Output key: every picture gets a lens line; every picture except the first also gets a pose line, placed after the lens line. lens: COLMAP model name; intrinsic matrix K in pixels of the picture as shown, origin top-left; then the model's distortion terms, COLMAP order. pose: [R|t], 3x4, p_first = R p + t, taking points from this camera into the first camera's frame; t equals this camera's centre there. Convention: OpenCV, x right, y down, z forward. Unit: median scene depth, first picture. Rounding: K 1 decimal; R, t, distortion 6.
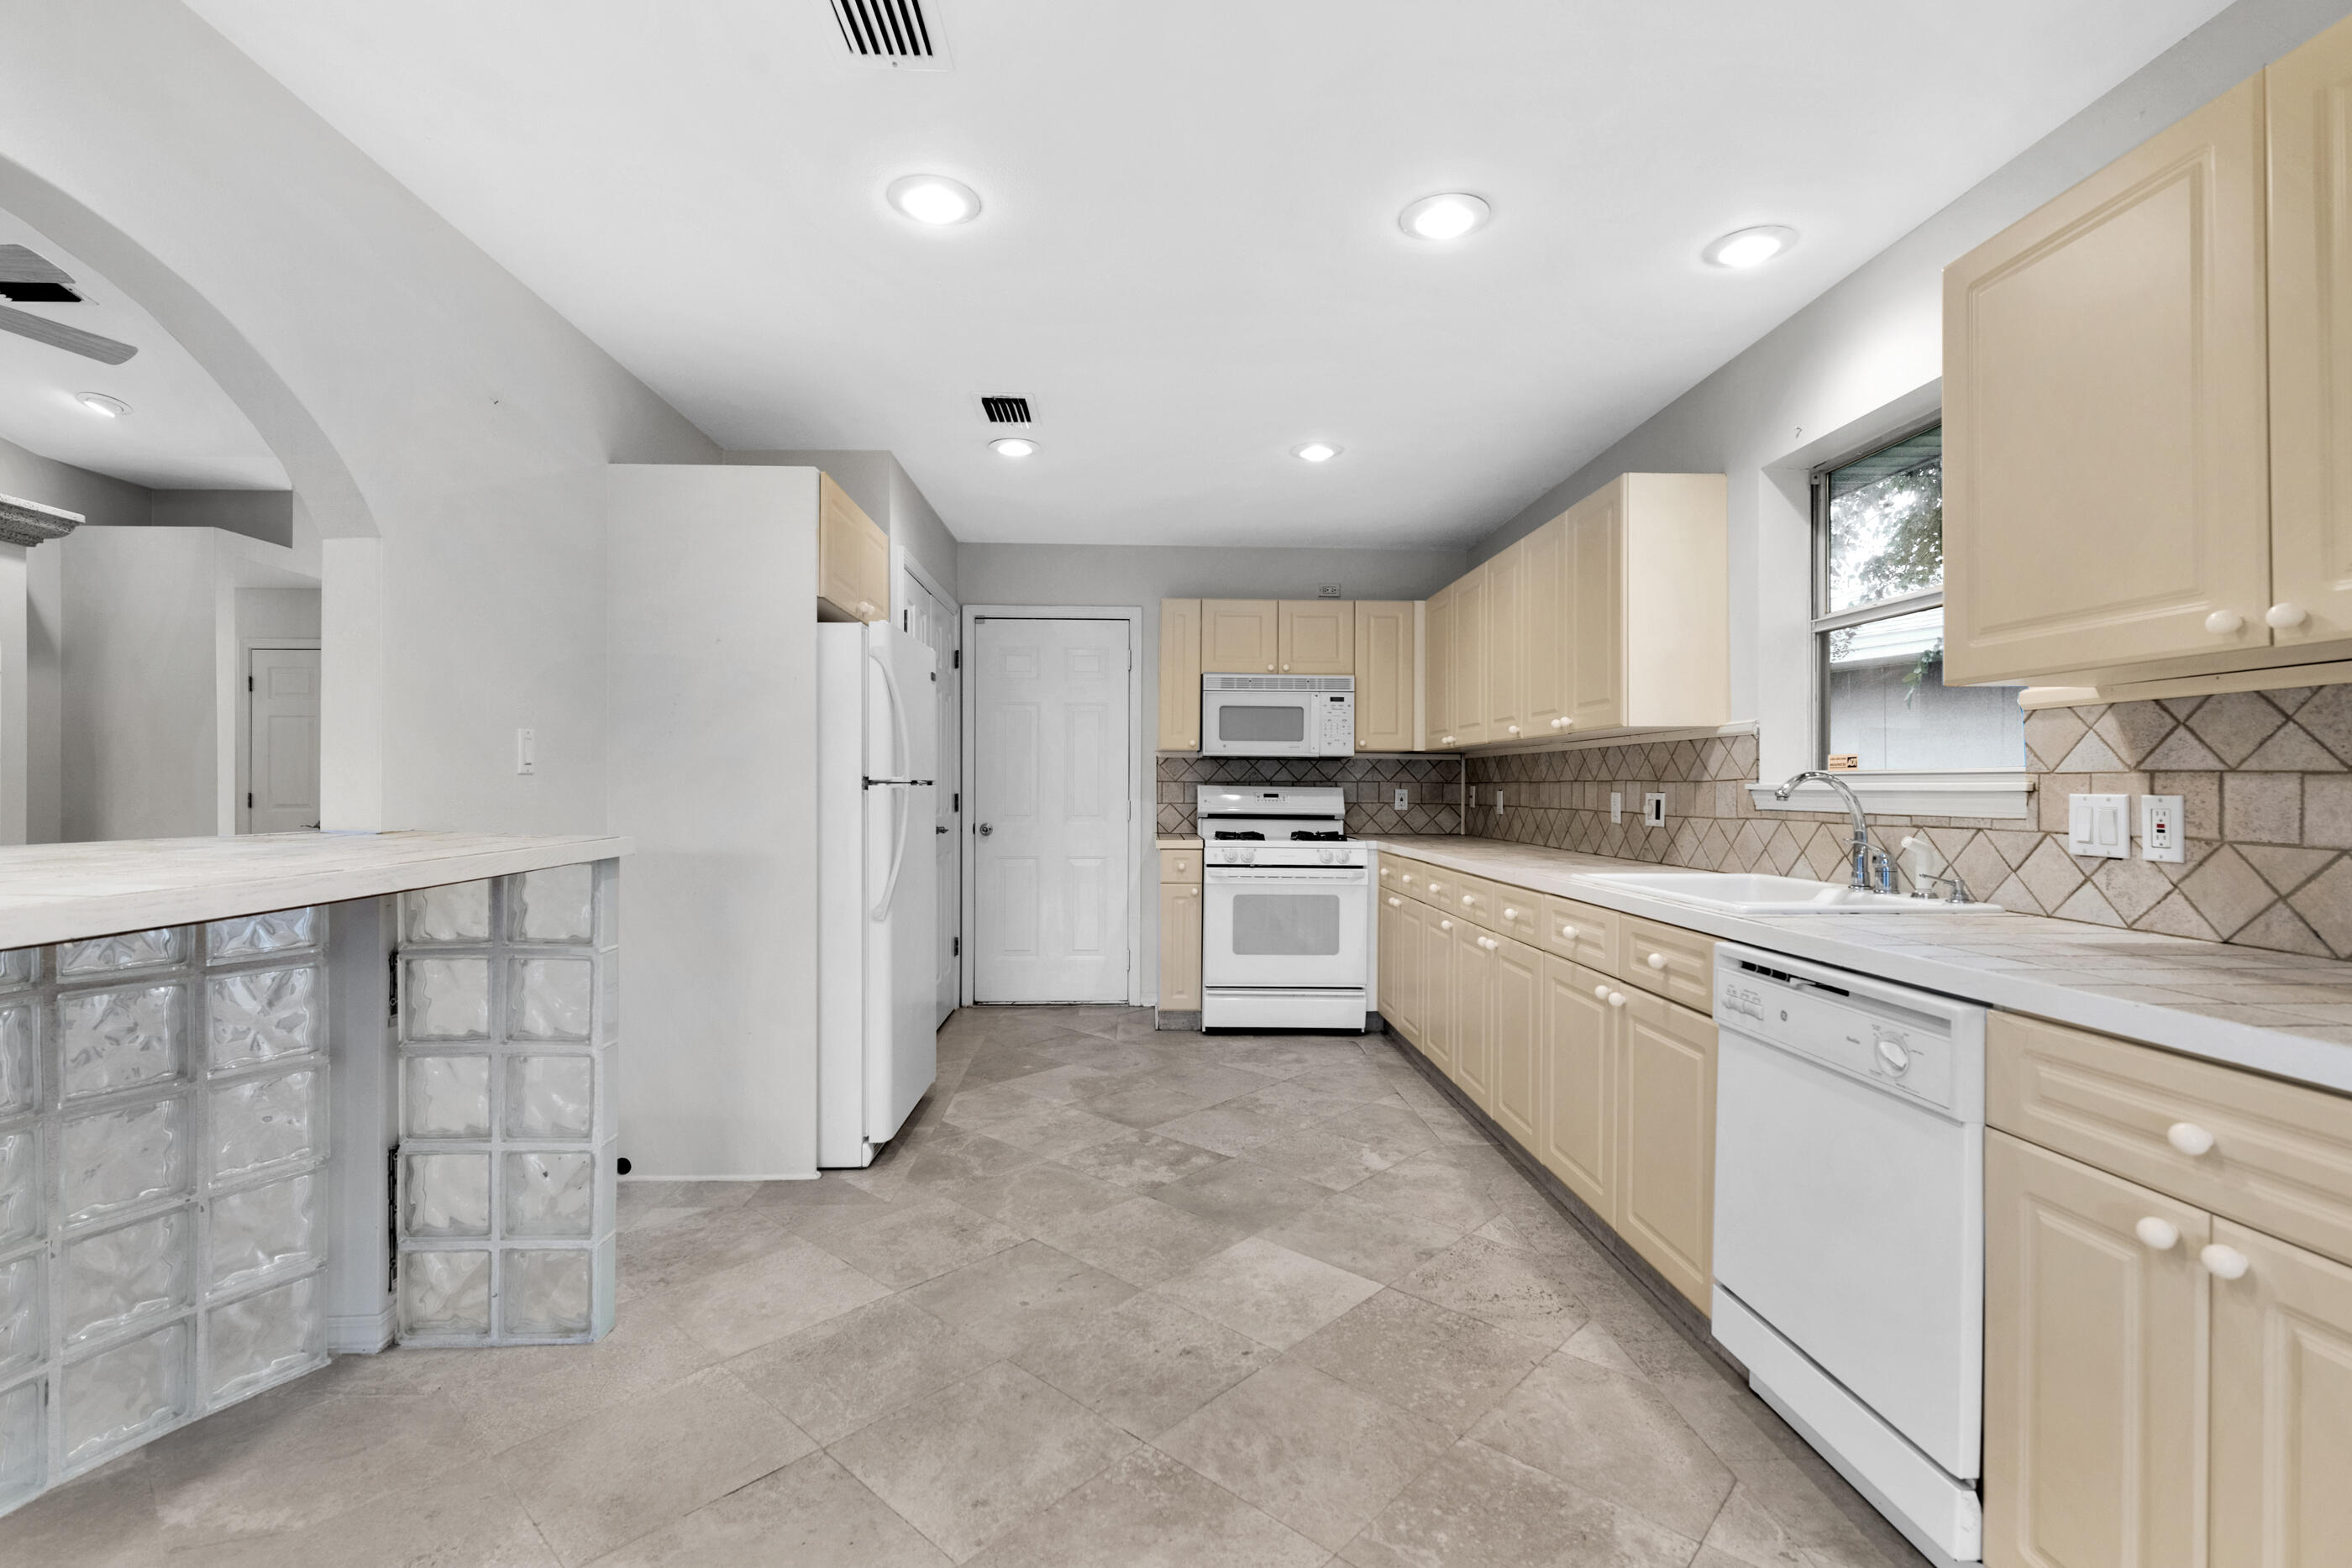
lens RADIAL K [[1032.8, 0, 1199.2], [0, 1032.8, 786.1], [0, 0, 1]] dist [0.003237, -0.004116]
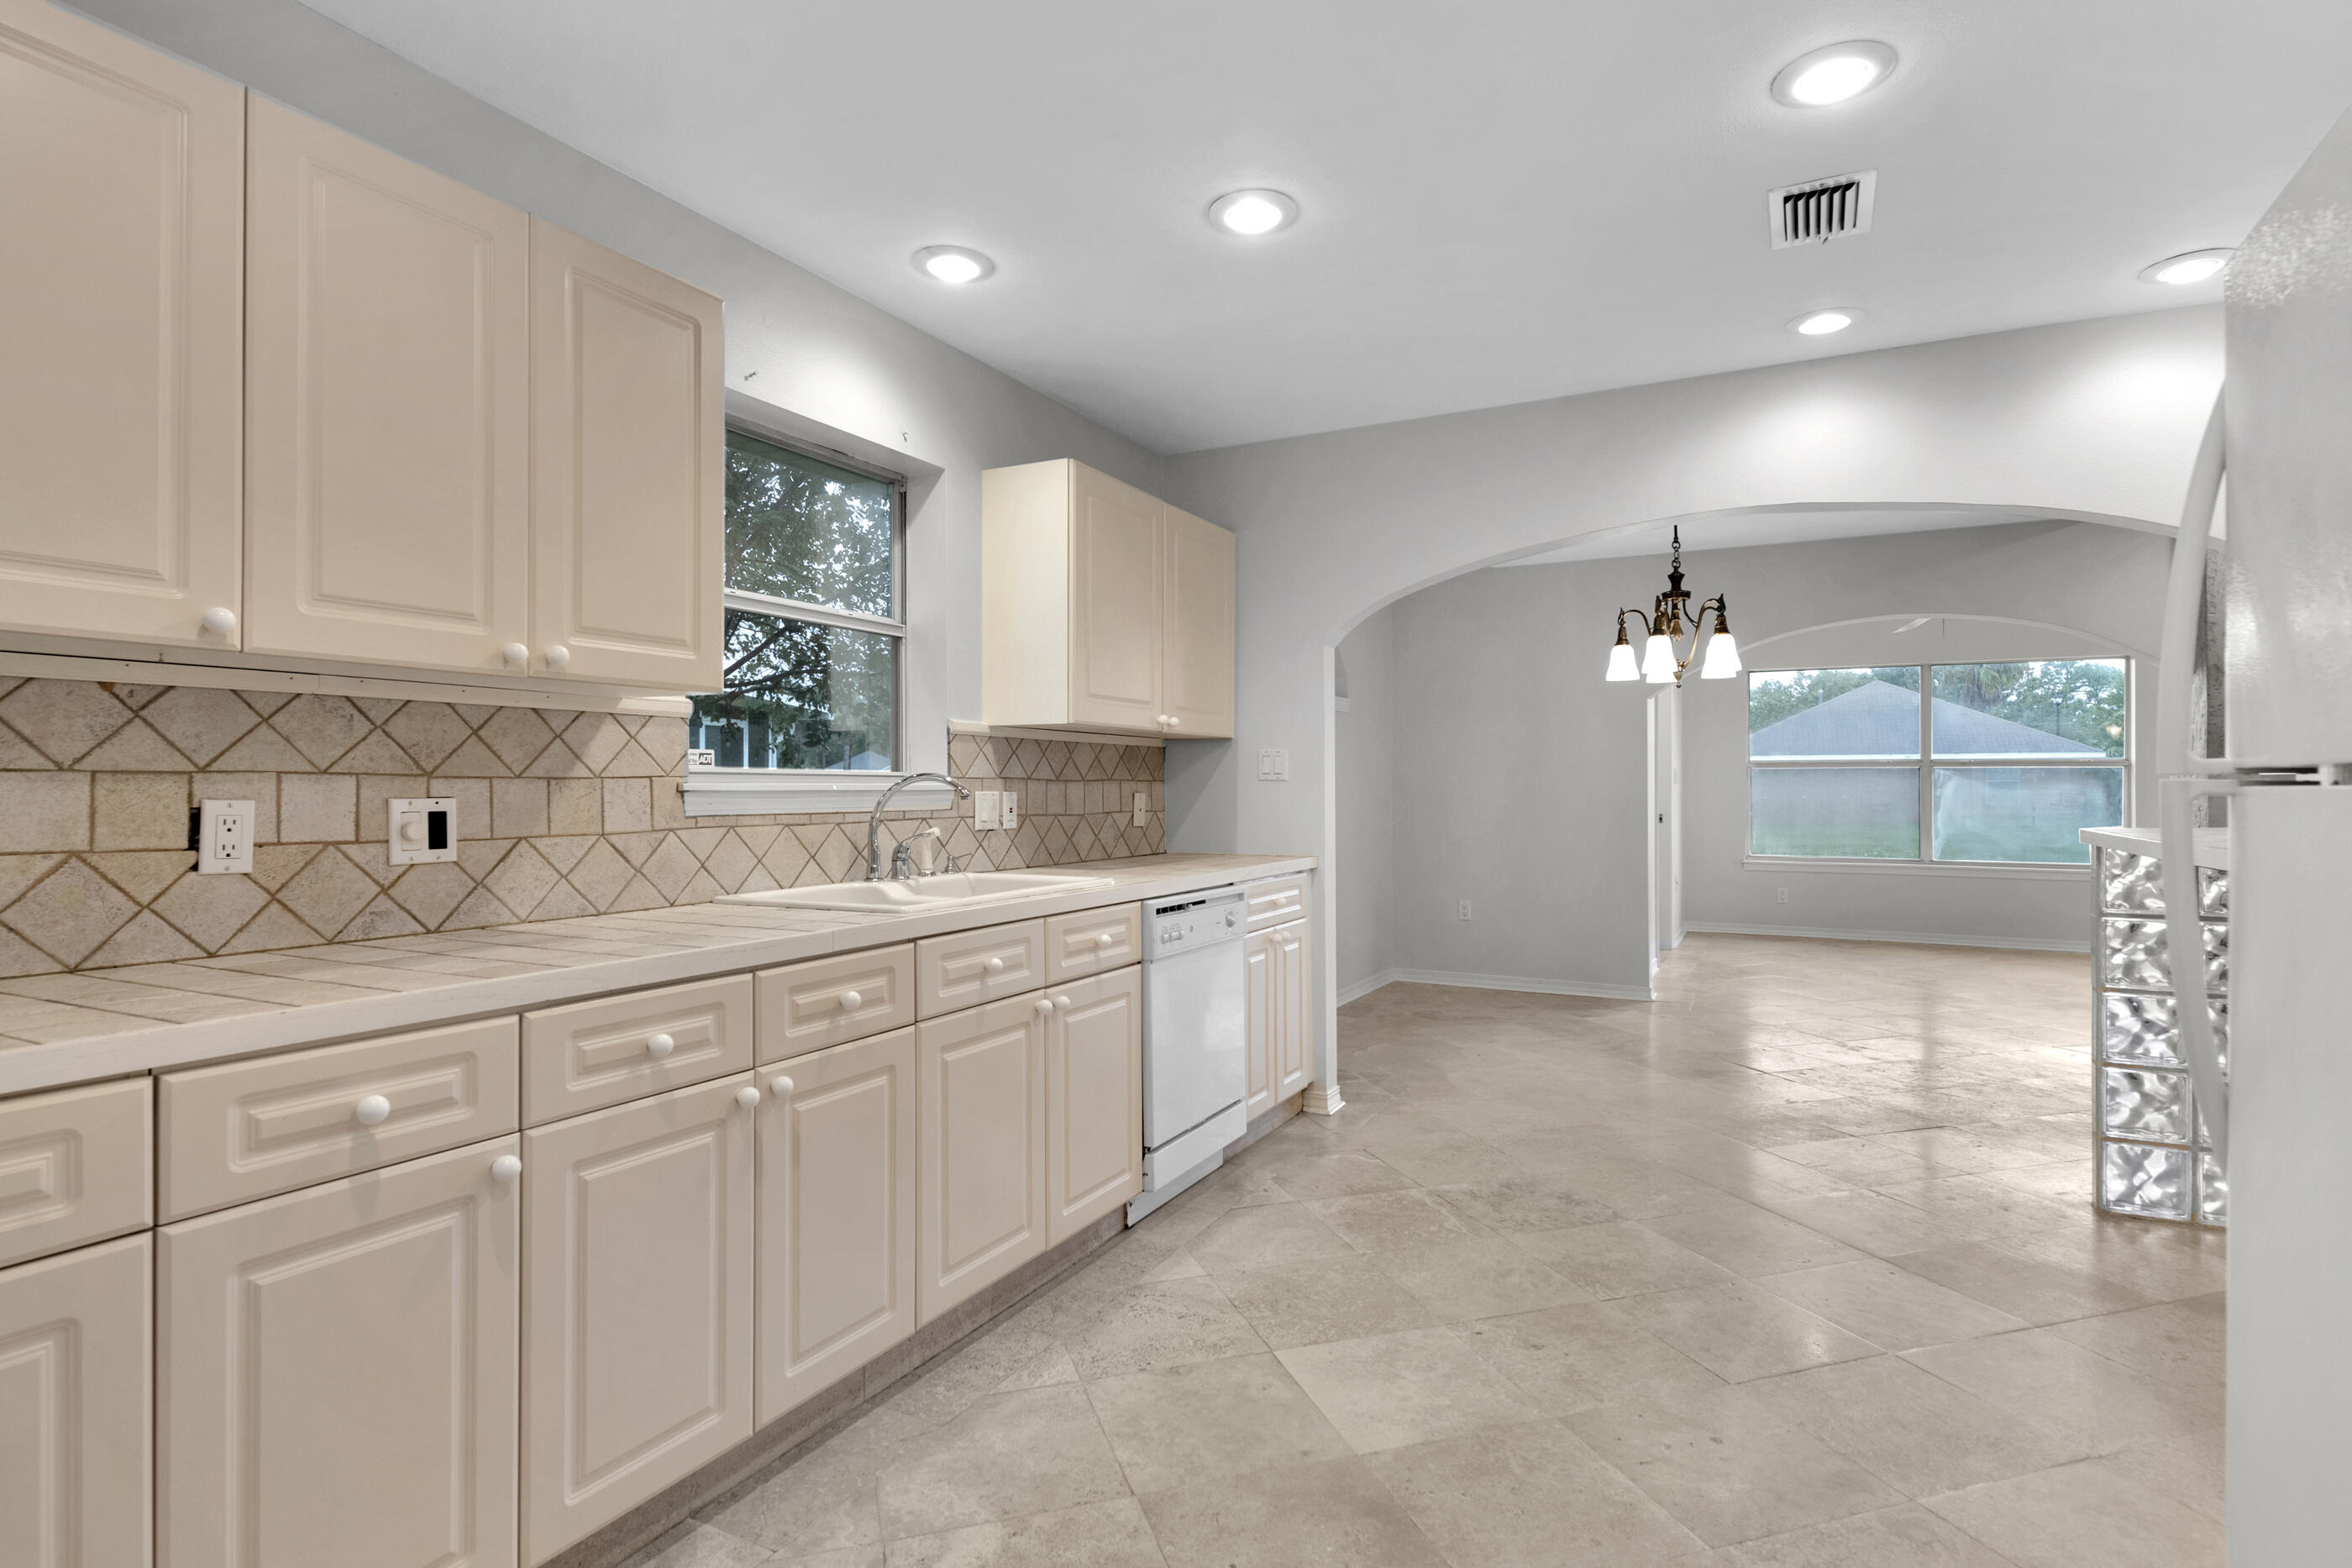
lens RADIAL K [[1178.7, 0, 1181.7], [0, 1178.7, 802.8], [0, 0, 1]] dist [-0.017991, -0.001225]
pose [[-0.856562, 0.000359, 0.516044, -0.204892], [0.005759, 0.999944, 0.008864, 0.006675], [-0.516012, 0.010564, -0.856516, 1.446117]]
